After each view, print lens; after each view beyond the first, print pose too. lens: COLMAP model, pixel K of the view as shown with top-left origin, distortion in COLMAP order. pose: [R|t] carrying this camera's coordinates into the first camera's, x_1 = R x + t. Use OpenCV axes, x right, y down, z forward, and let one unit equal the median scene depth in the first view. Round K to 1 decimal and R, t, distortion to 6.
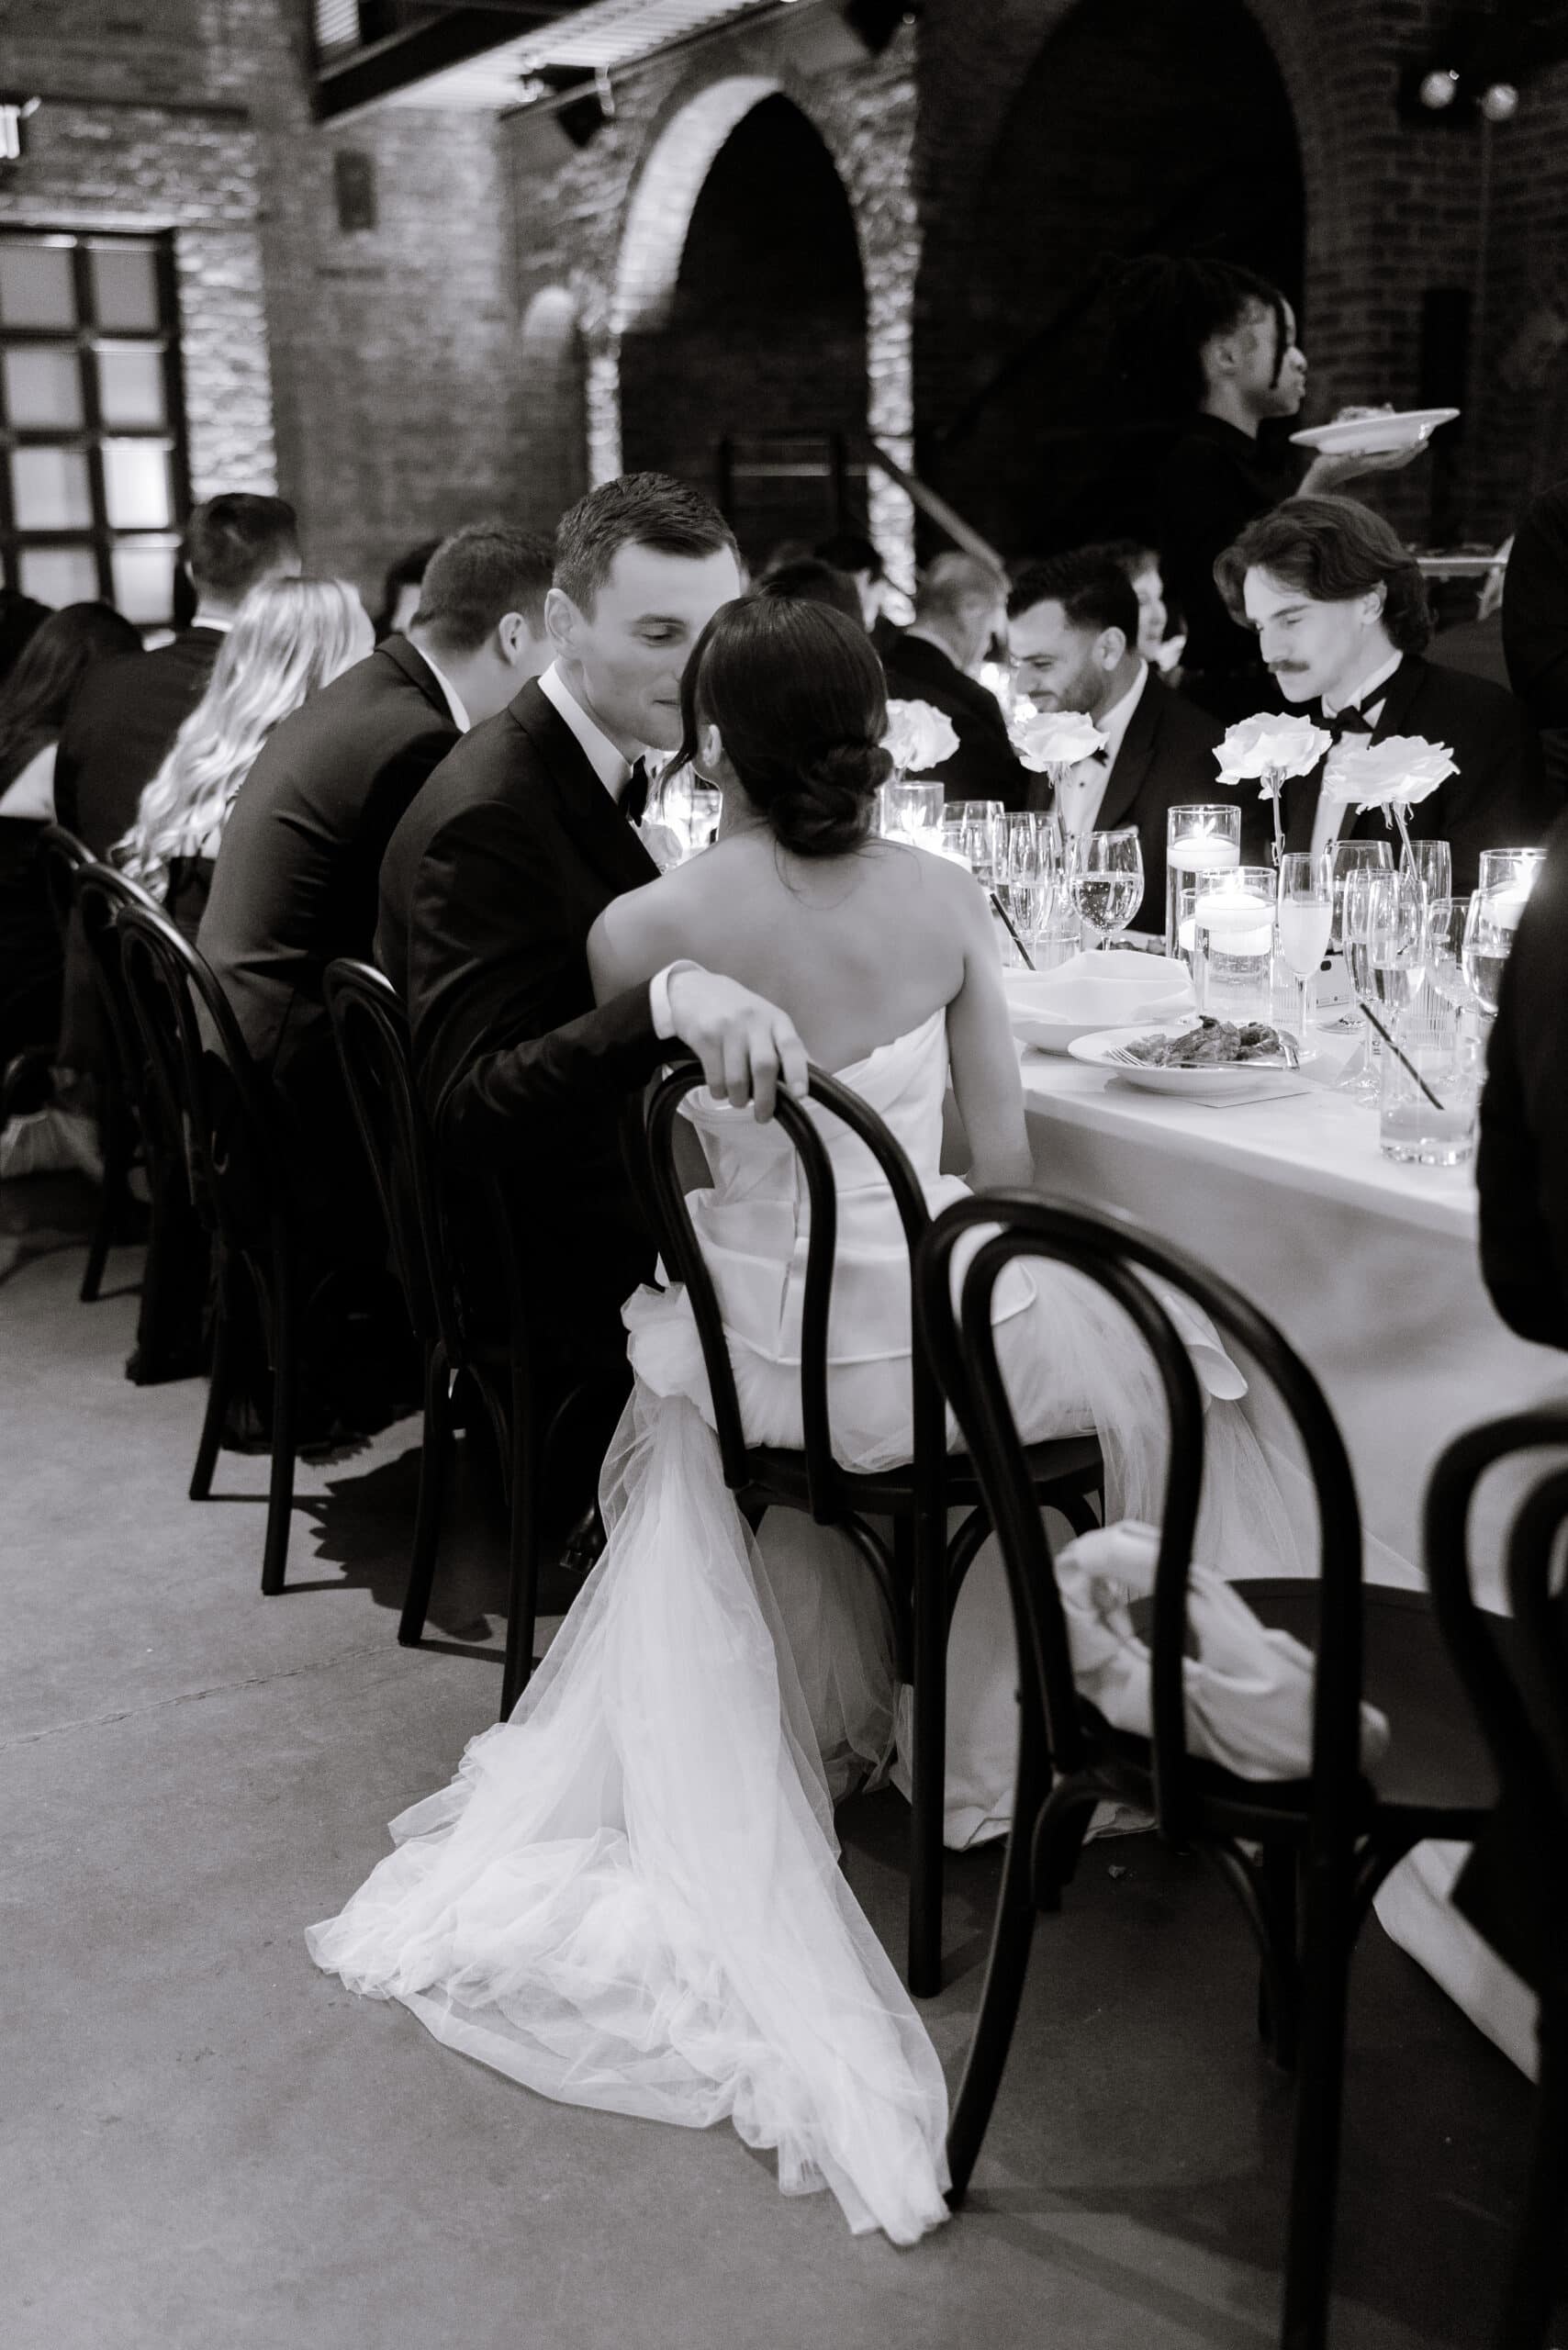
lens RADIAL K [[2556.9, 0, 784.0], [0, 2556.9, 1175.0], [0, 0, 1]] dist [0.022419, -0.092458]
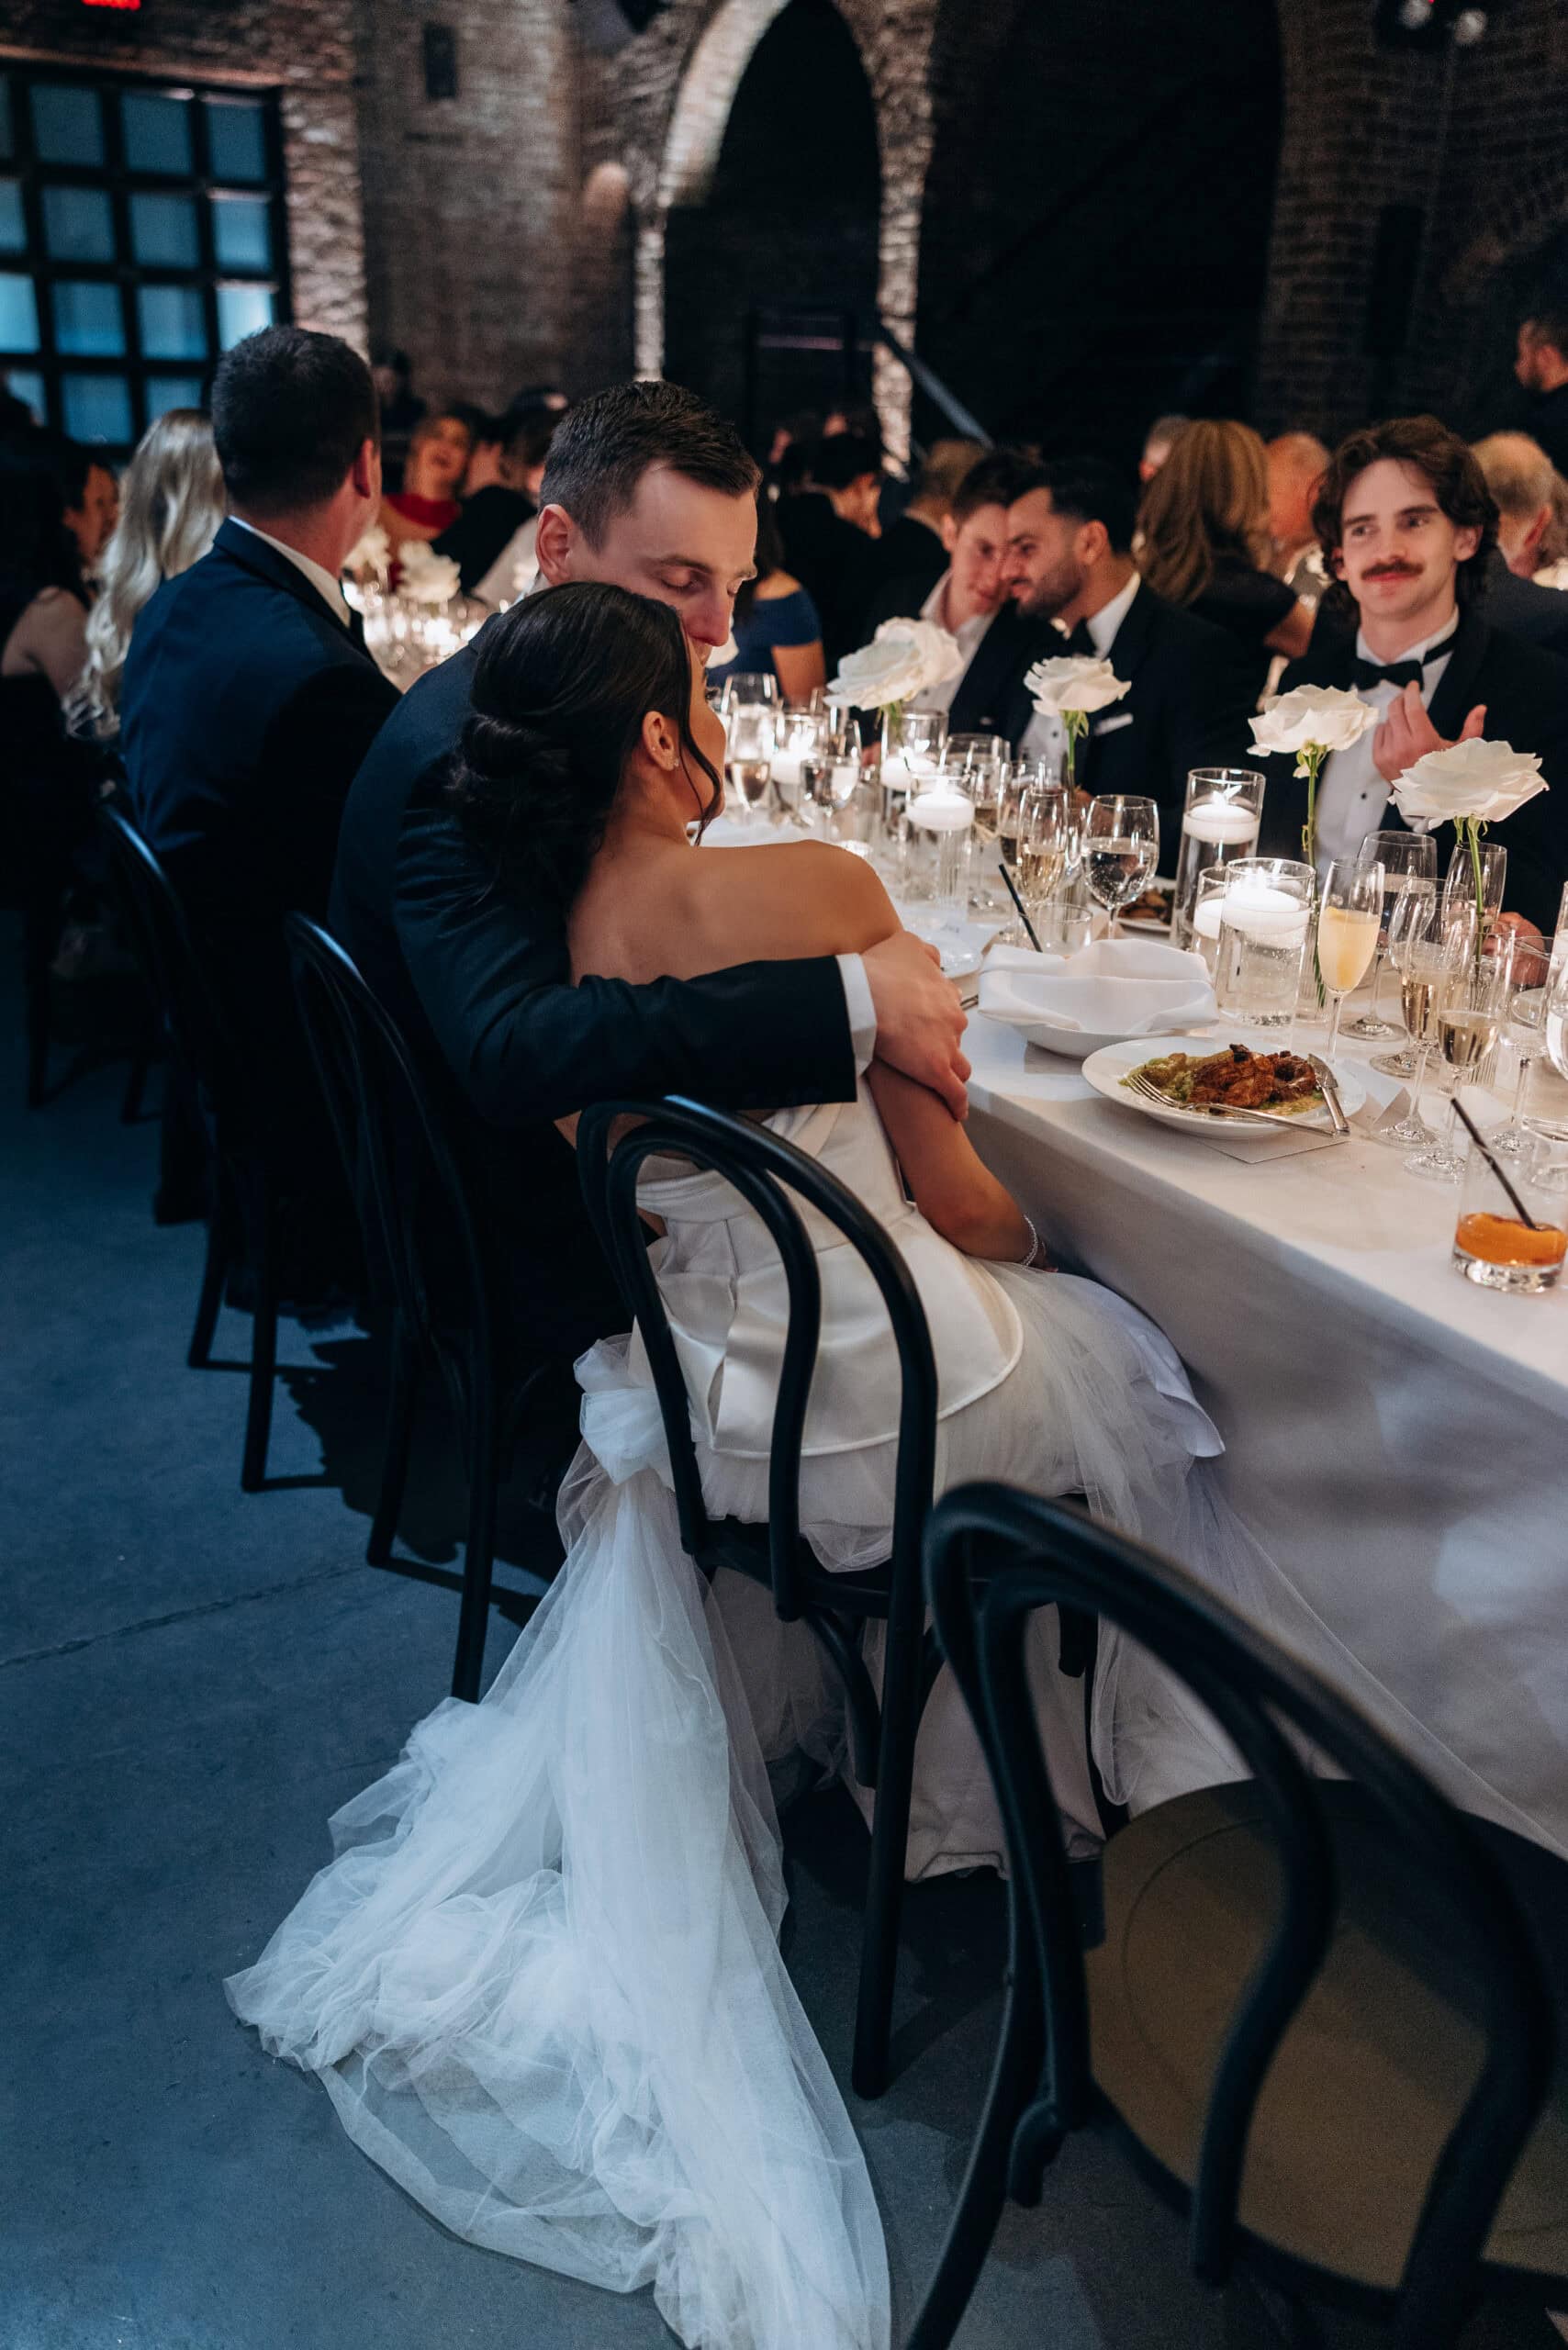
lens RADIAL K [[1858.7, 0, 777.7], [0, 1858.7, 1178.0], [0, 0, 1]] dist [0.003104, -0.007596]
pose [[0.998647, 0.050816, 0.011004, -0.001003], [-0.051922, 0.985831, 0.159505, -0.041768], [-0.002742, -0.159861, 0.987136, 0.126919]]
